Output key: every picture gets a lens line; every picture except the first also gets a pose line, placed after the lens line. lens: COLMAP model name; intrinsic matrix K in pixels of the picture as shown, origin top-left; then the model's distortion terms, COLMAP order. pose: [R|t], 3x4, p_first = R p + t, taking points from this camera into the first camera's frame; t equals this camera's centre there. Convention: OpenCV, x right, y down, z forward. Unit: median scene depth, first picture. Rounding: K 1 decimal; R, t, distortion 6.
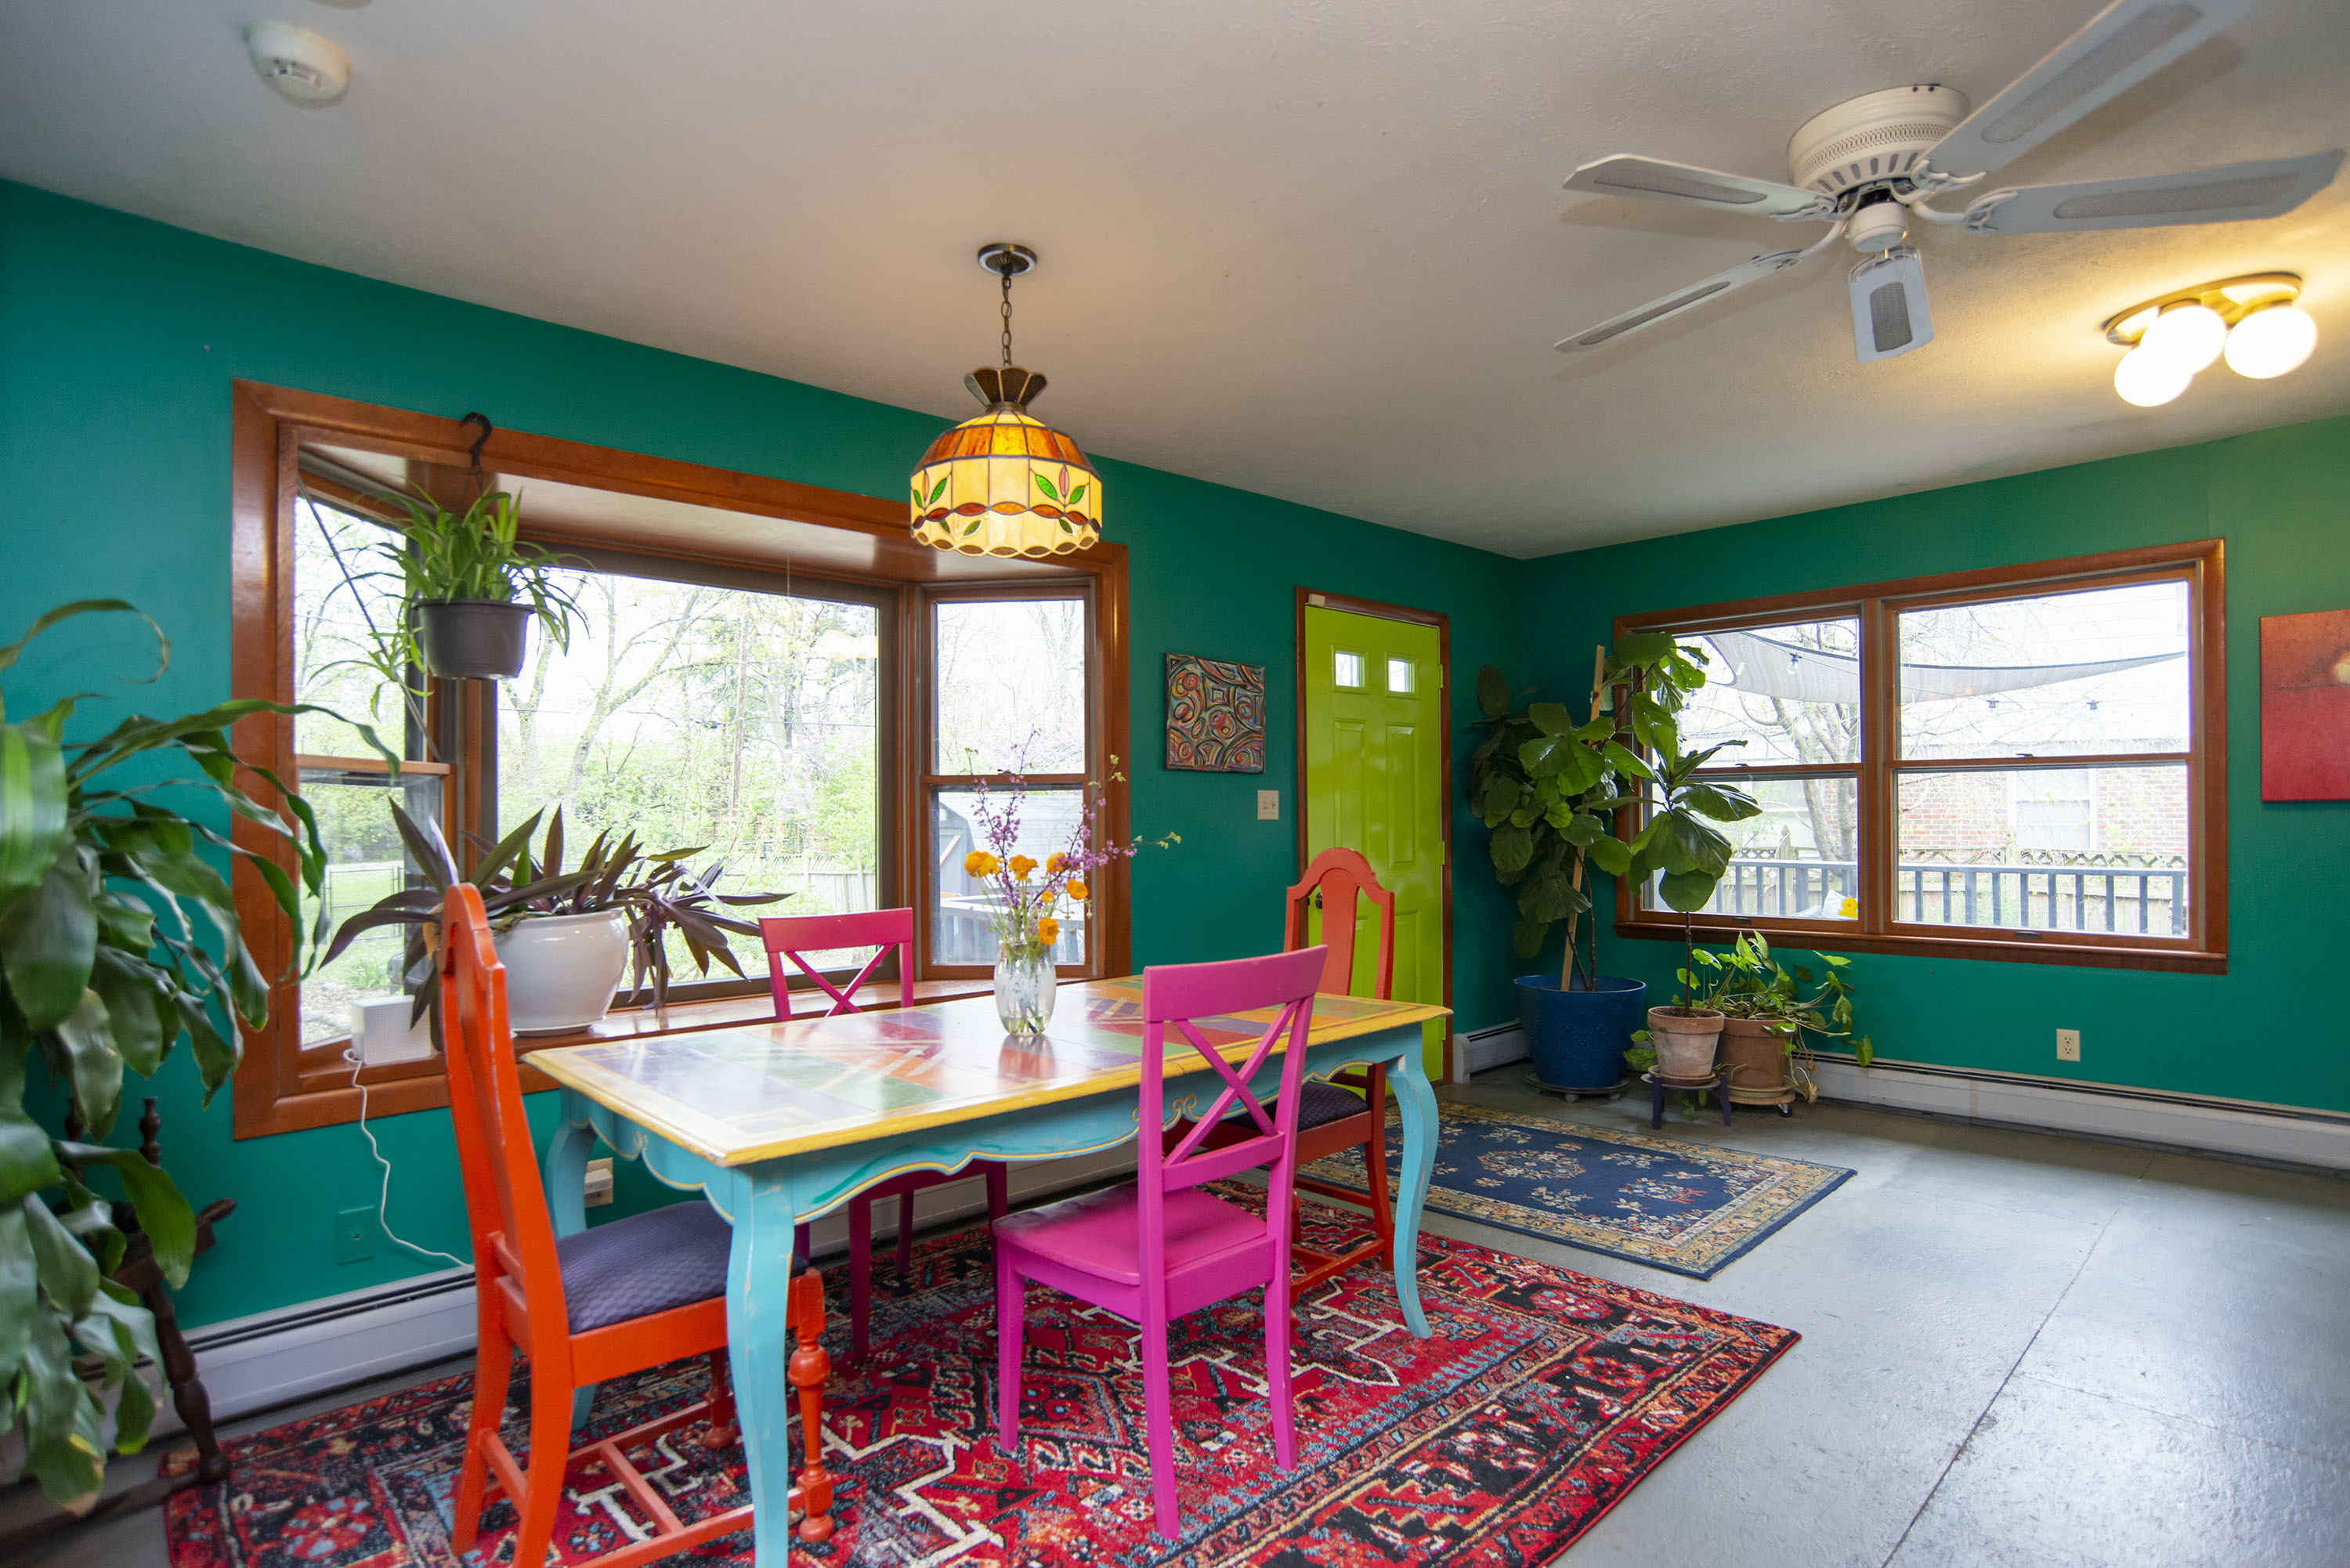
lens RADIAL K [[1210.6, 0, 1175.1], [0, 1210.6, 816.9], [0, 0, 1]] dist [-0.099827, 0.061575]
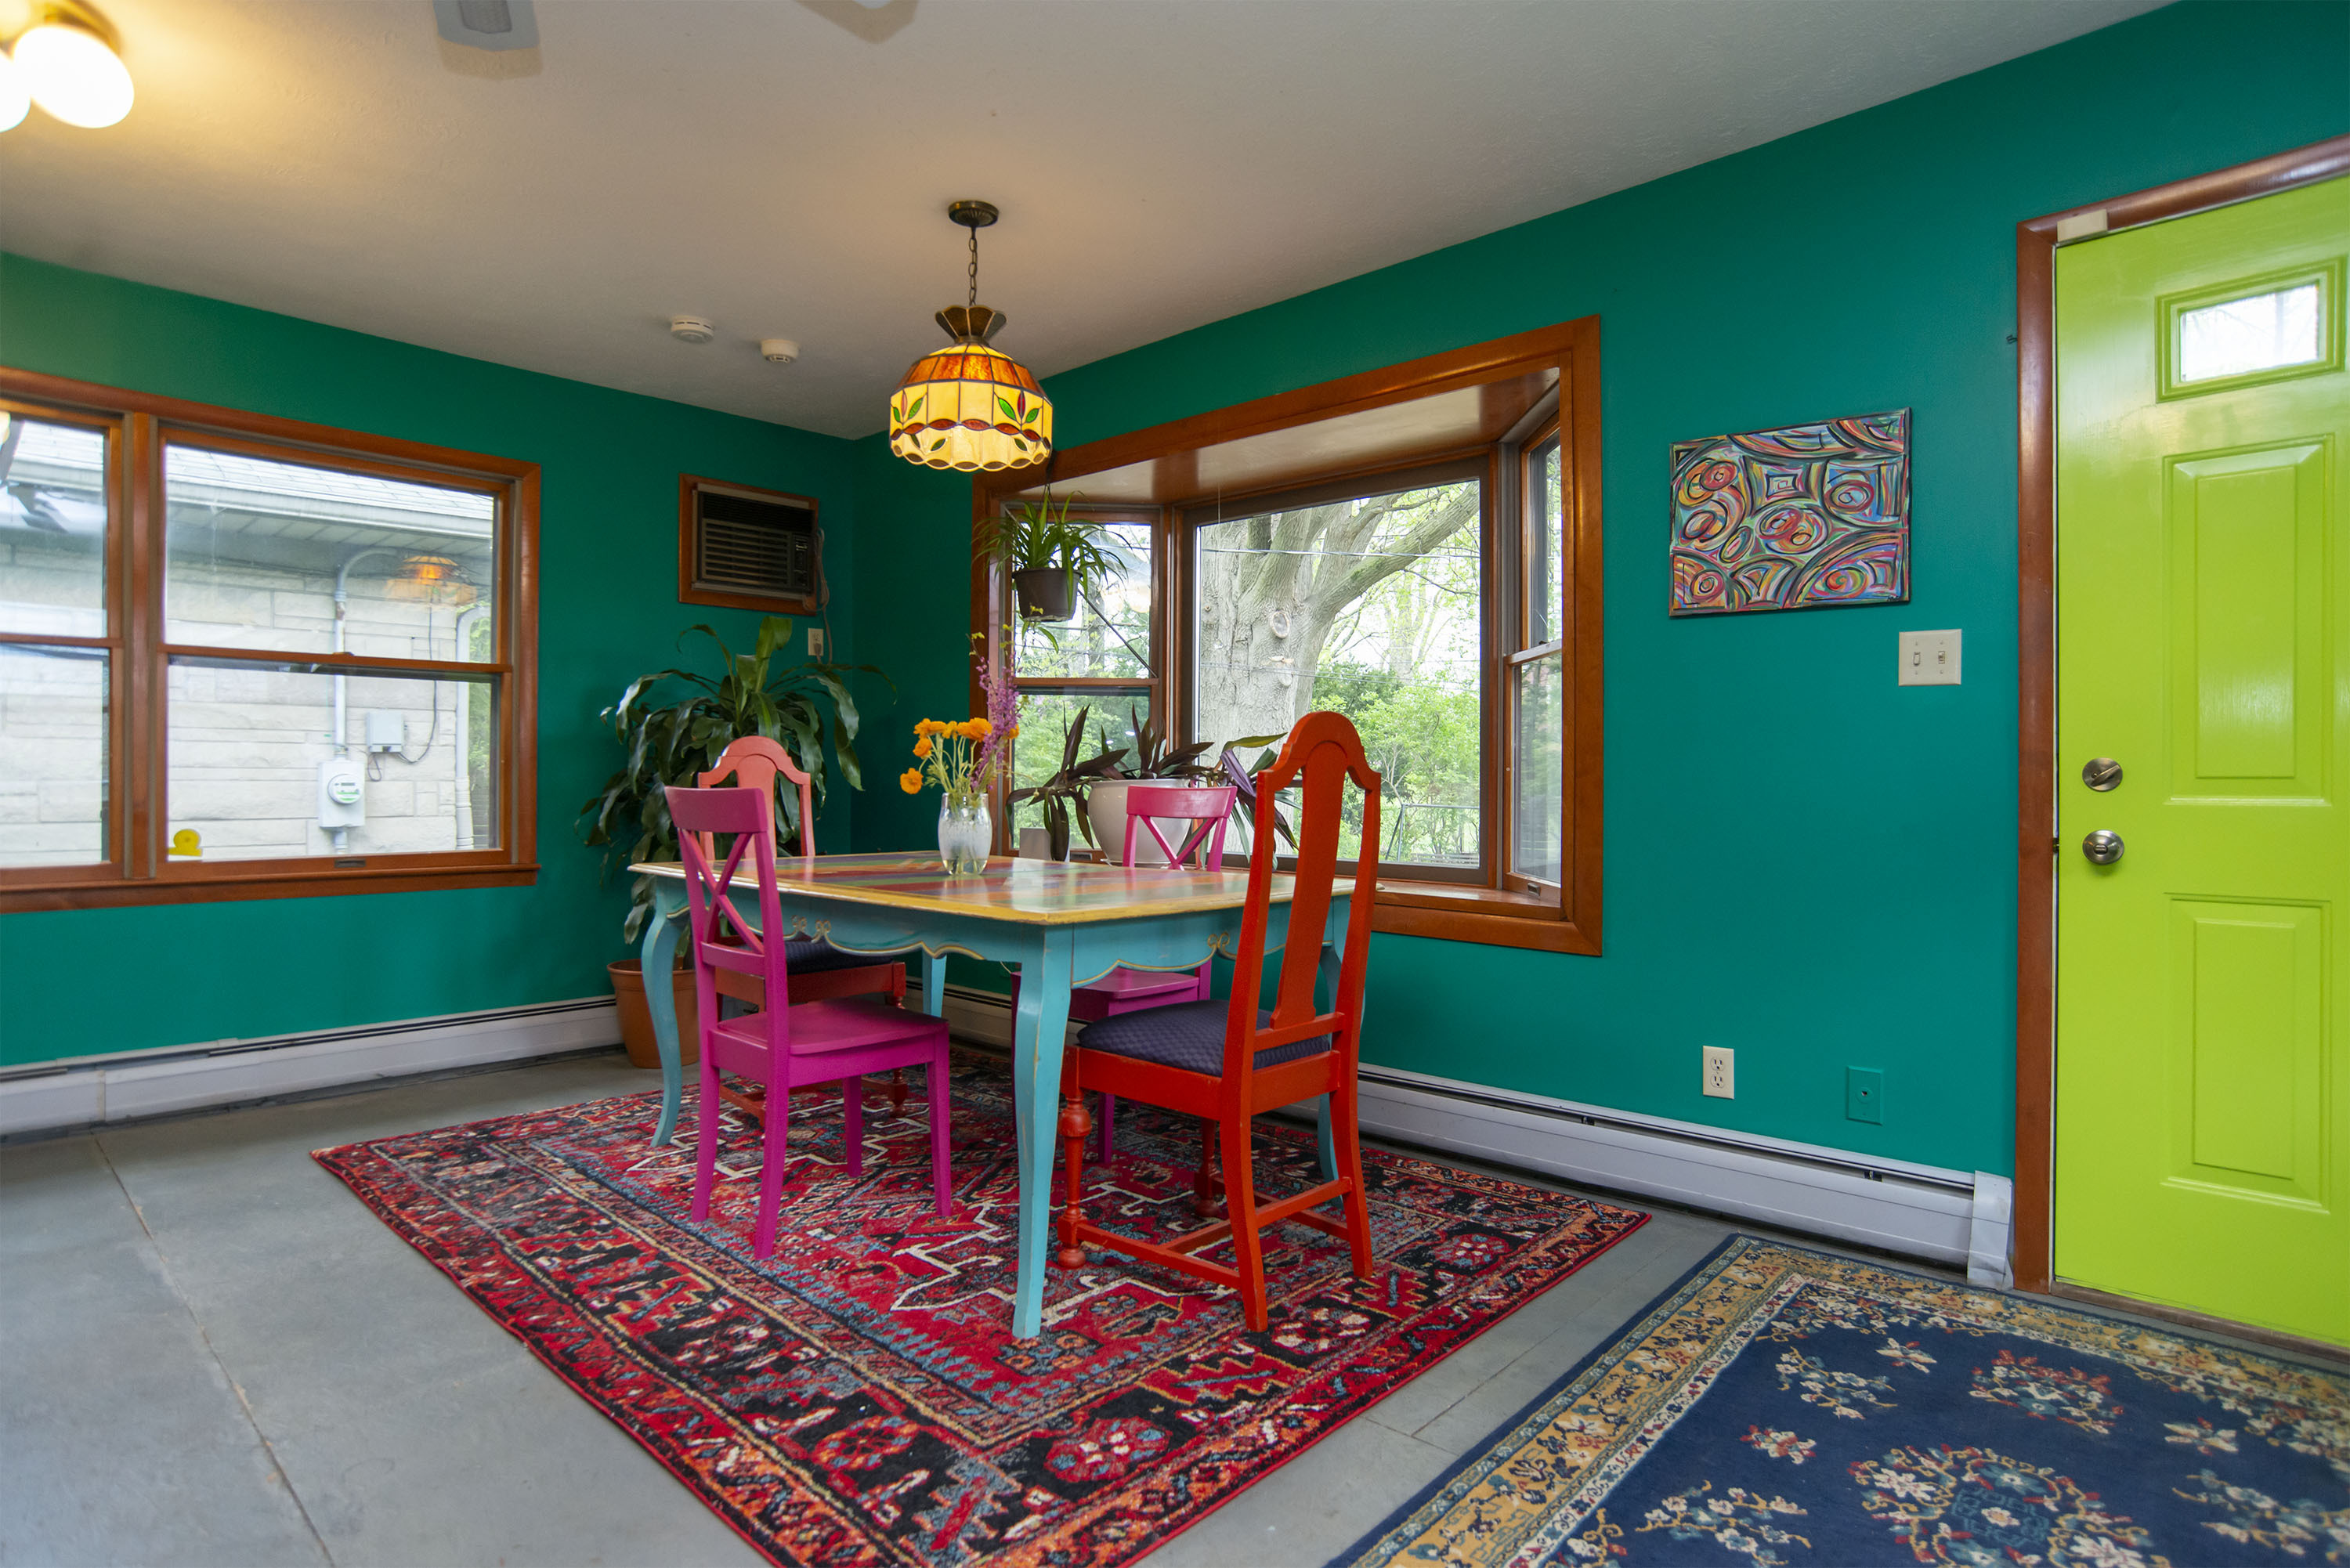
lens RADIAL K [[1234.5, 0, 1175.0], [0, 1234.5, 784.0], [0, 0, 1]] dist [-0.085381, 0.042942]
pose [[0.060579, 0.017506, -0.998010, 1.122960], [-0.005659, 0.999836, 0.017195, 0.074429], [0.998147, 0.004606, 0.060668, 1.183391]]
